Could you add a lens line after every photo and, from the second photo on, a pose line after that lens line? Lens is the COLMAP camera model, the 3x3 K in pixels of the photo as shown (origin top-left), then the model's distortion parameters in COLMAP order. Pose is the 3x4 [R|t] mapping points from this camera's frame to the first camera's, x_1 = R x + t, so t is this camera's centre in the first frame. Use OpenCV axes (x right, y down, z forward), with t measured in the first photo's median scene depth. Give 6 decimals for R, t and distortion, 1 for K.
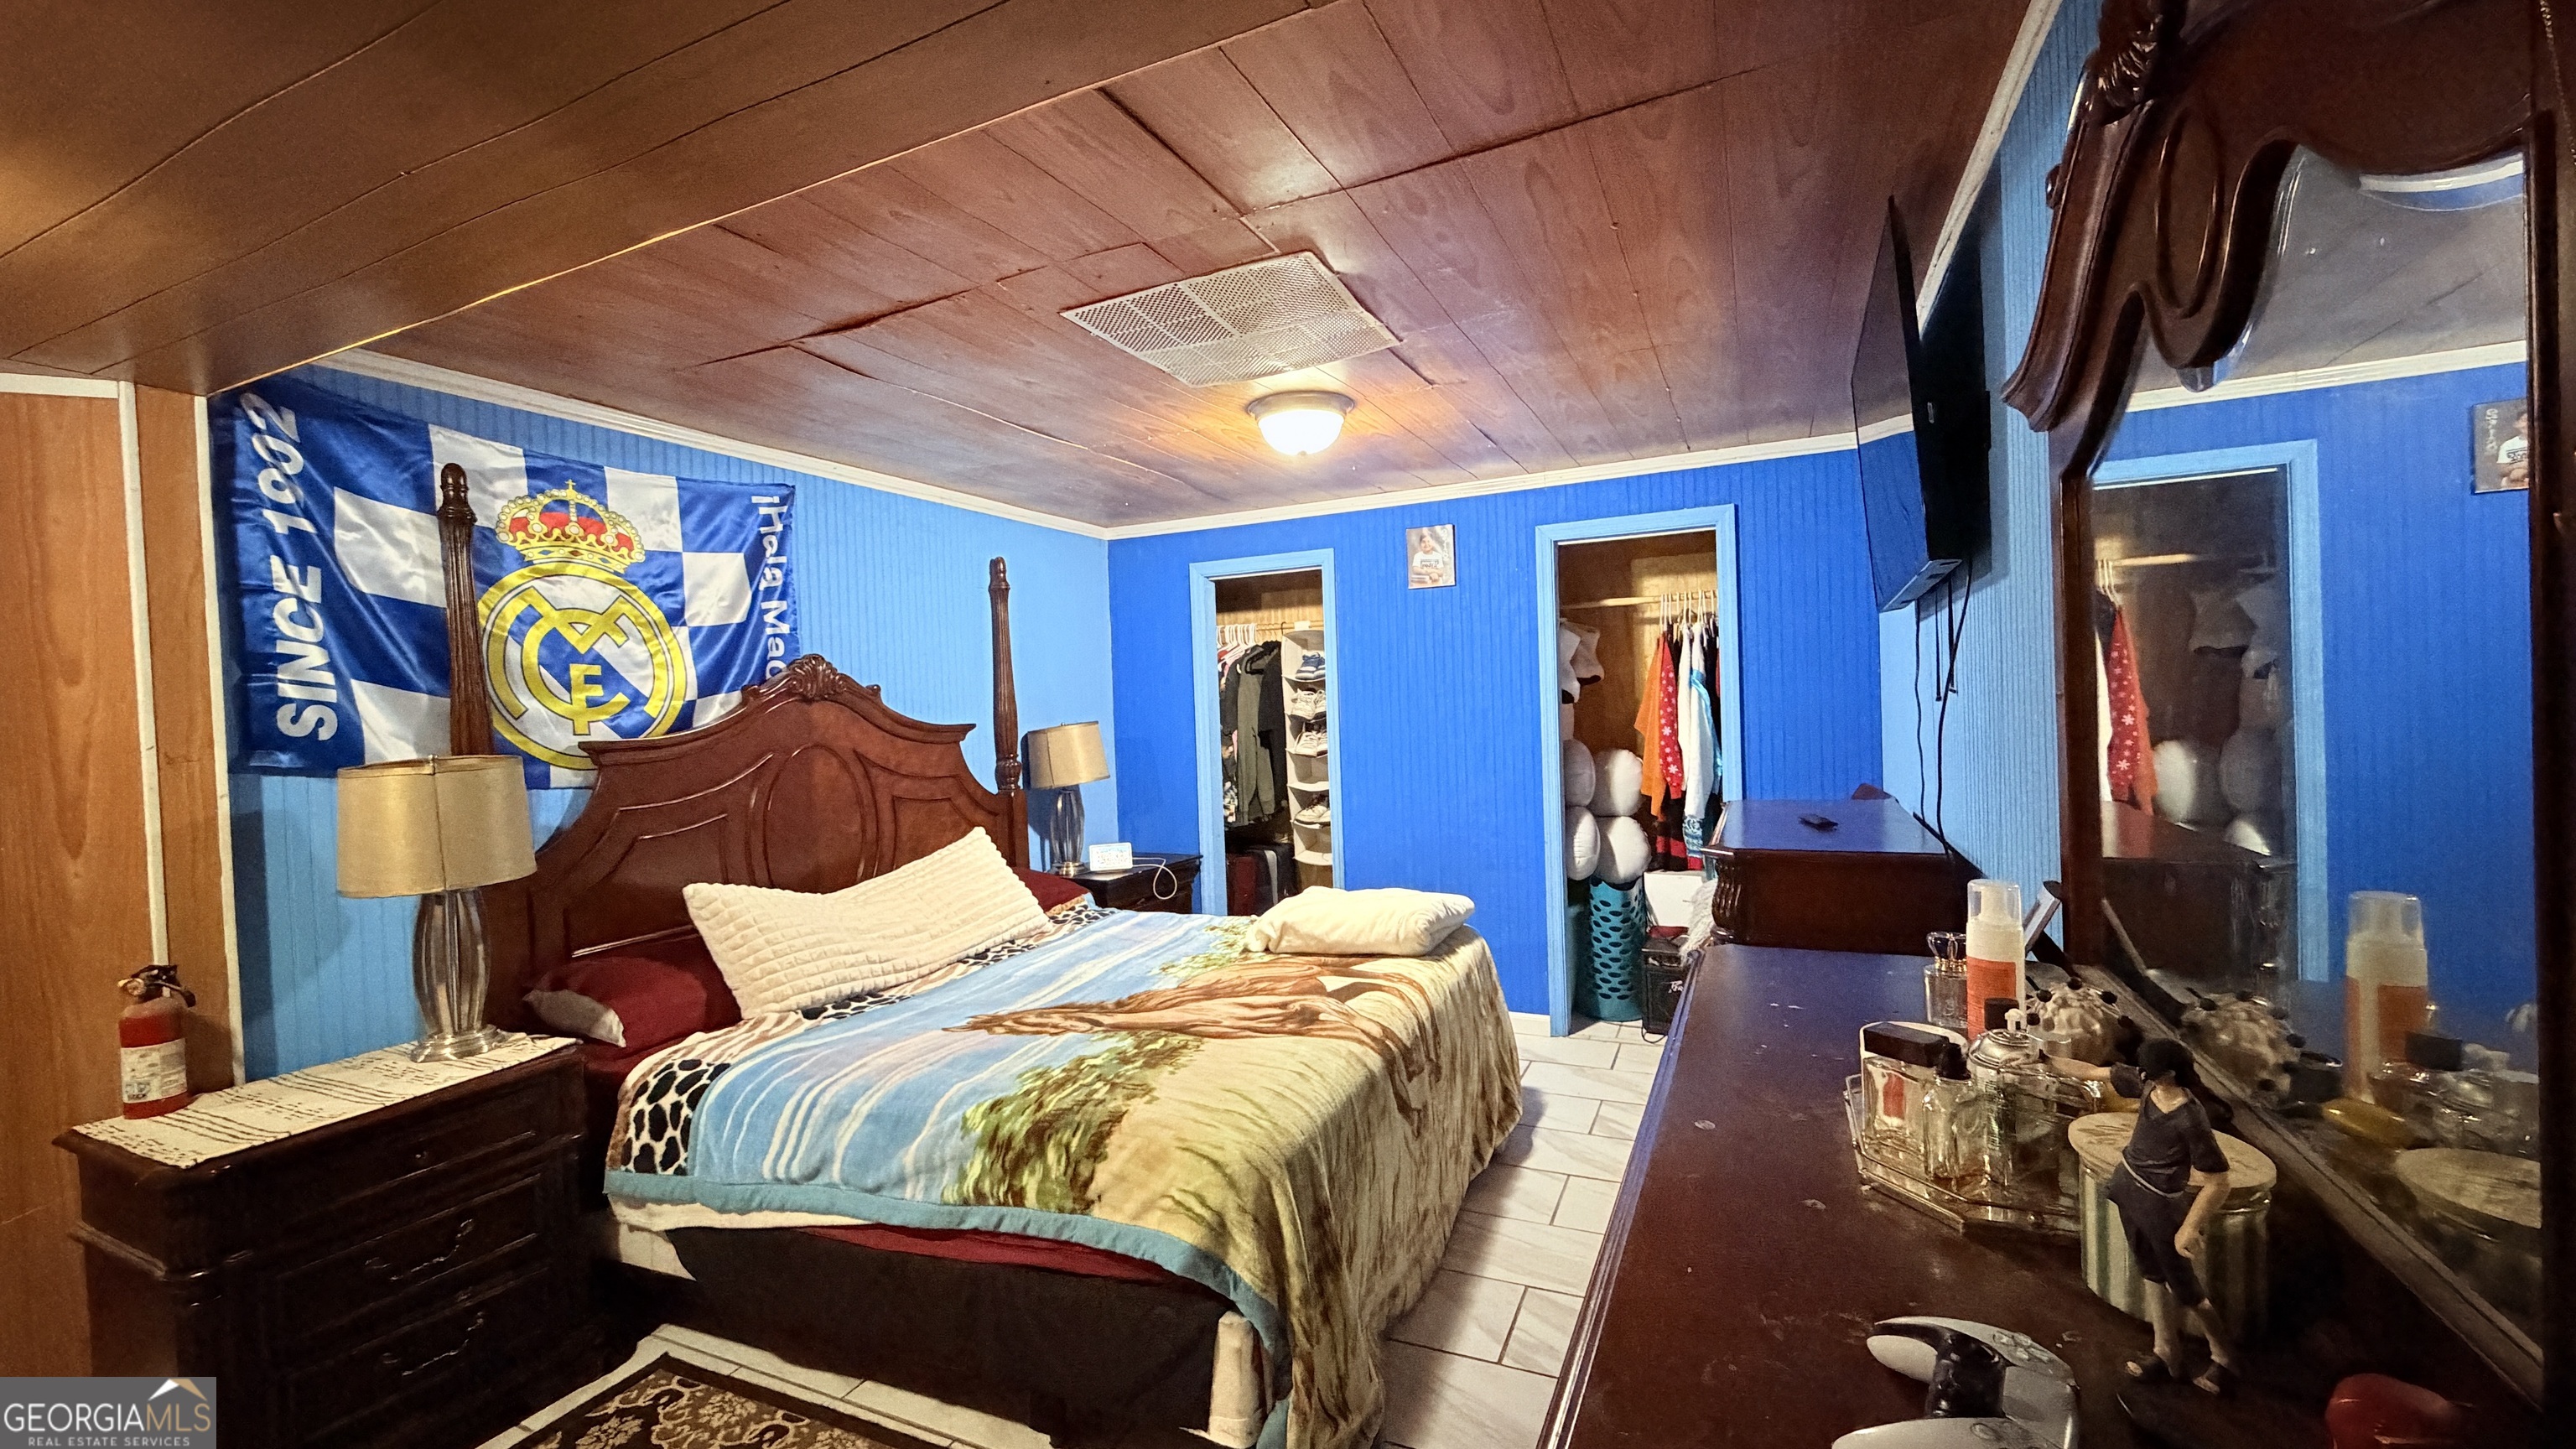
lens RADIAL K [[1024.2, 0, 1286.4], [0, 1024.2, 728.2], [0, 0, 1]] dist [0.002340, -0.000061]
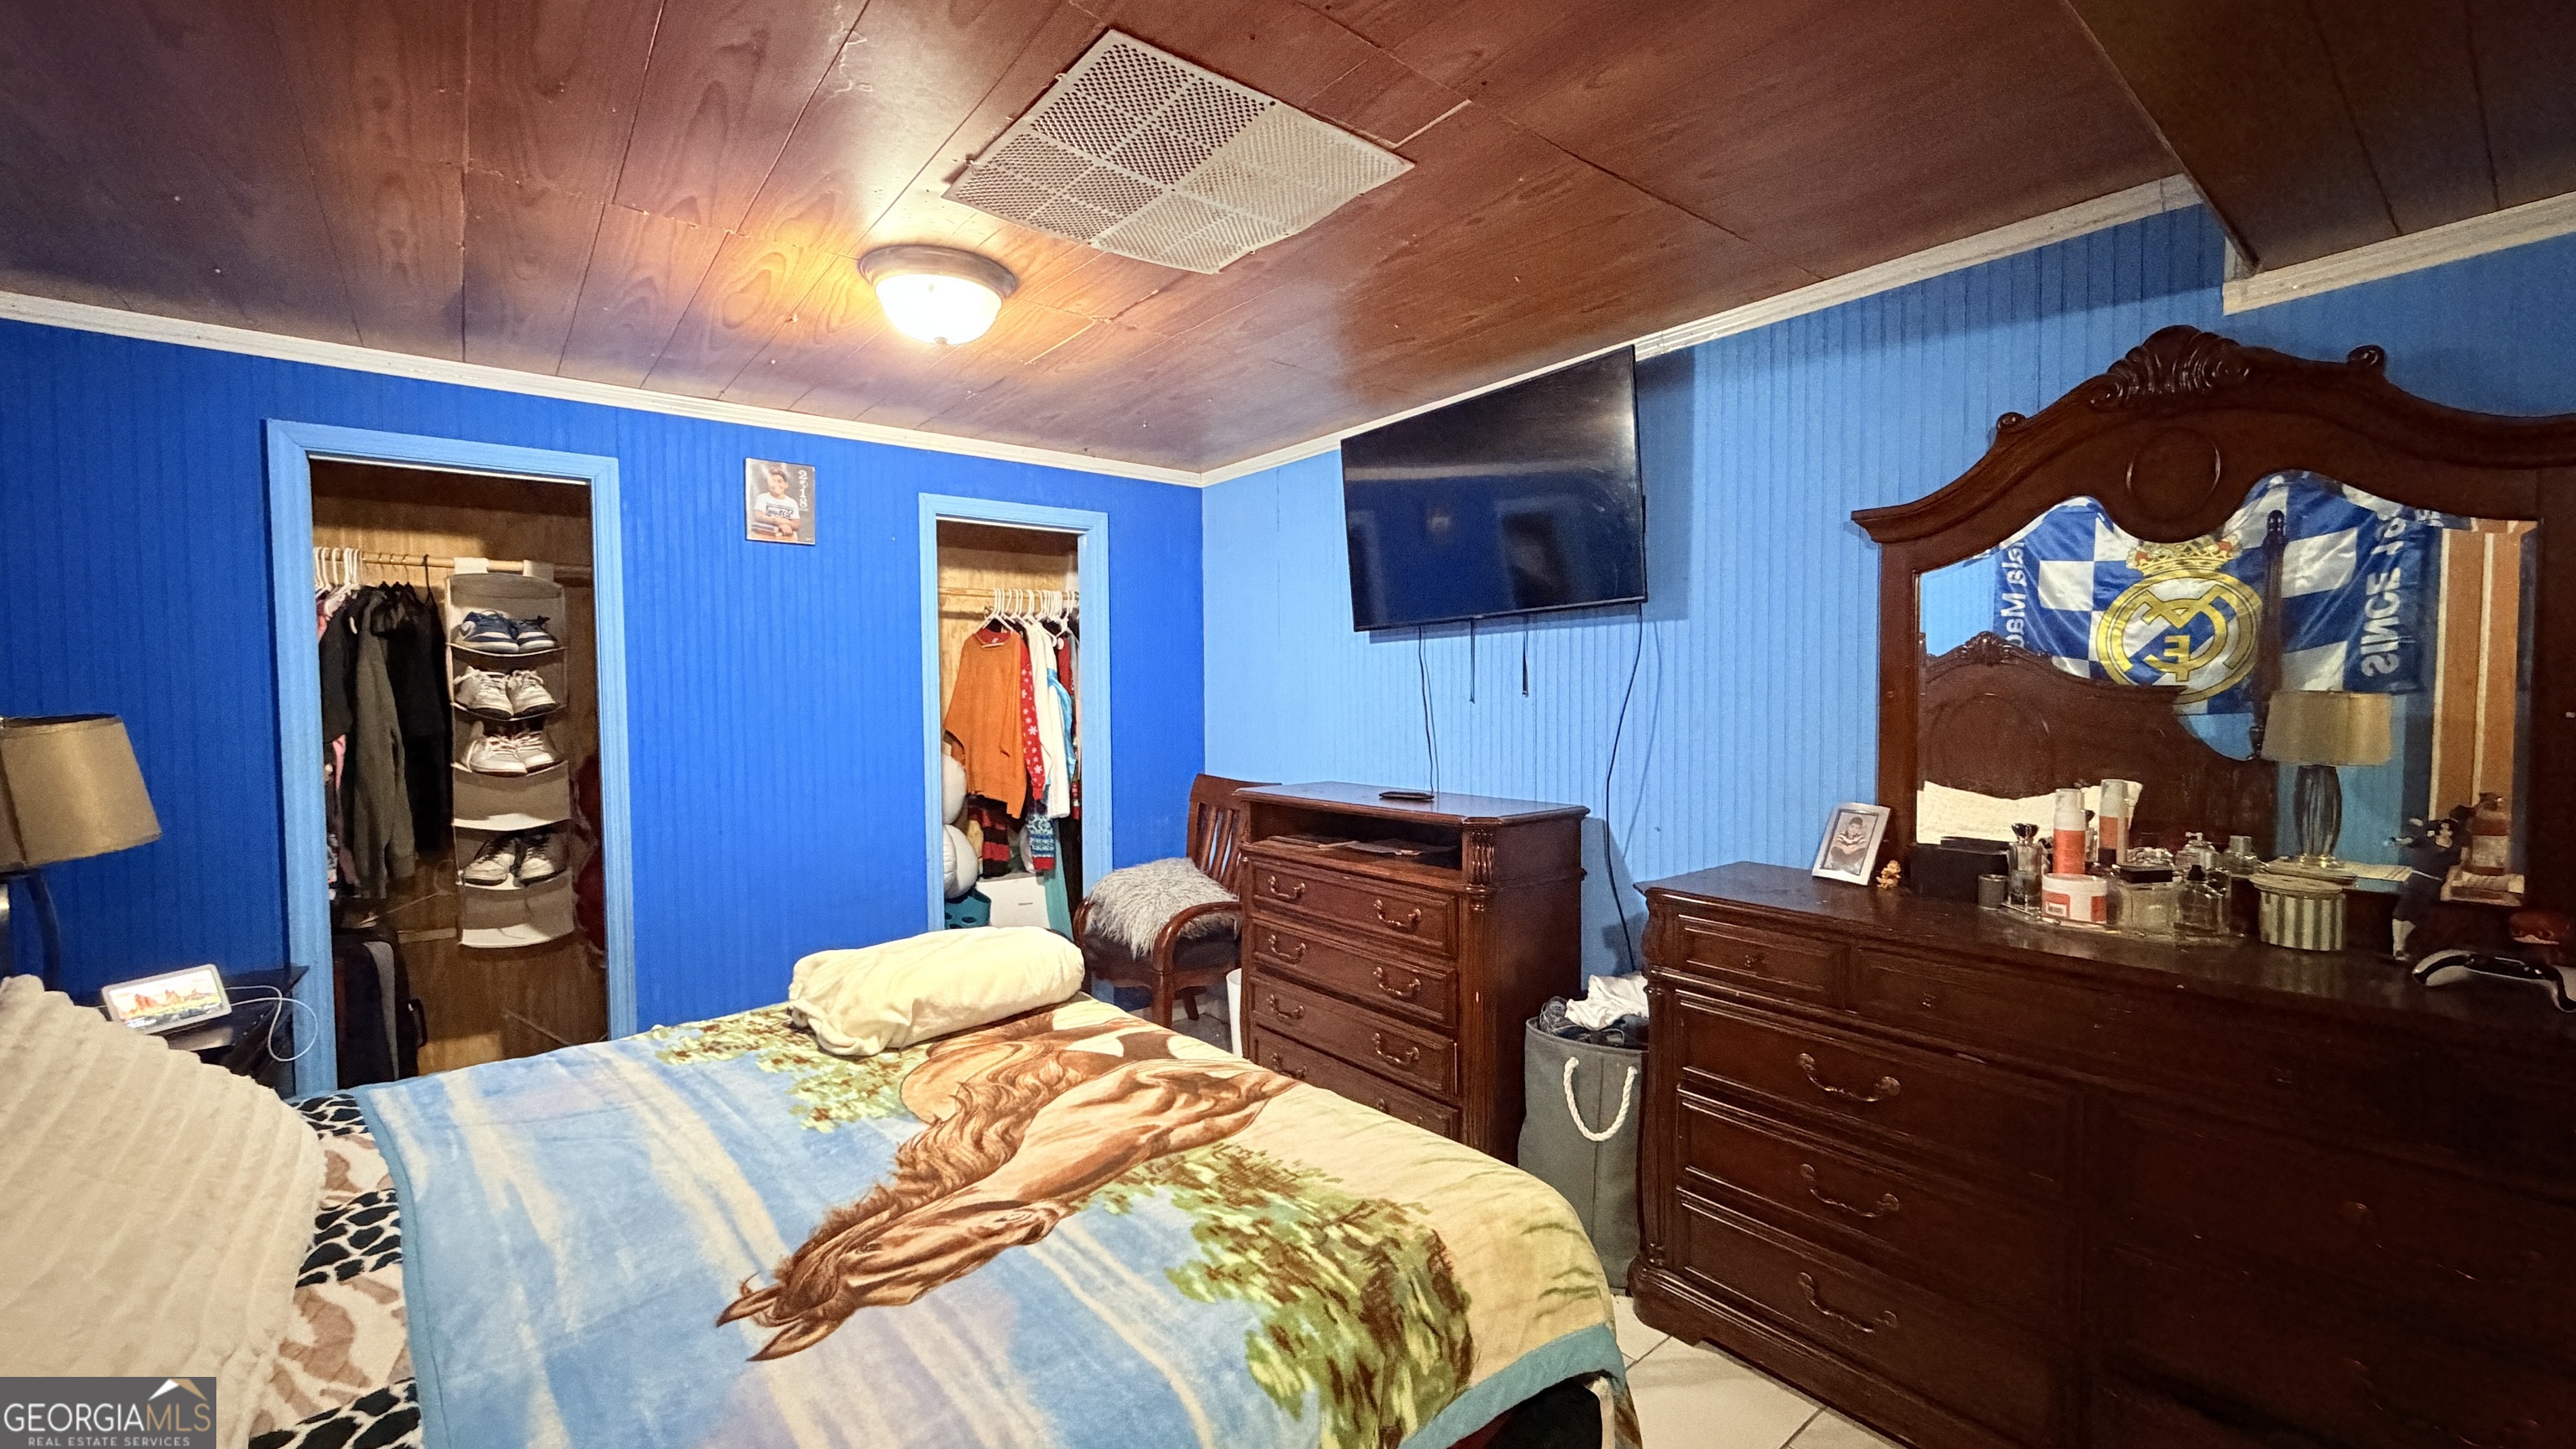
lens RADIAL K [[1024.2, 0, 1282.6], [0, 1024.2, 725.8], [0, 0, 1]] dist [0.002340, -0.000061]
pose [[0.442725, 0.000896, 0.896657, -0.647824], [0.009551, 0.999938, -0.005715, 0.010590], [-0.896606, 0.011094, 0.442689, 0.576721]]
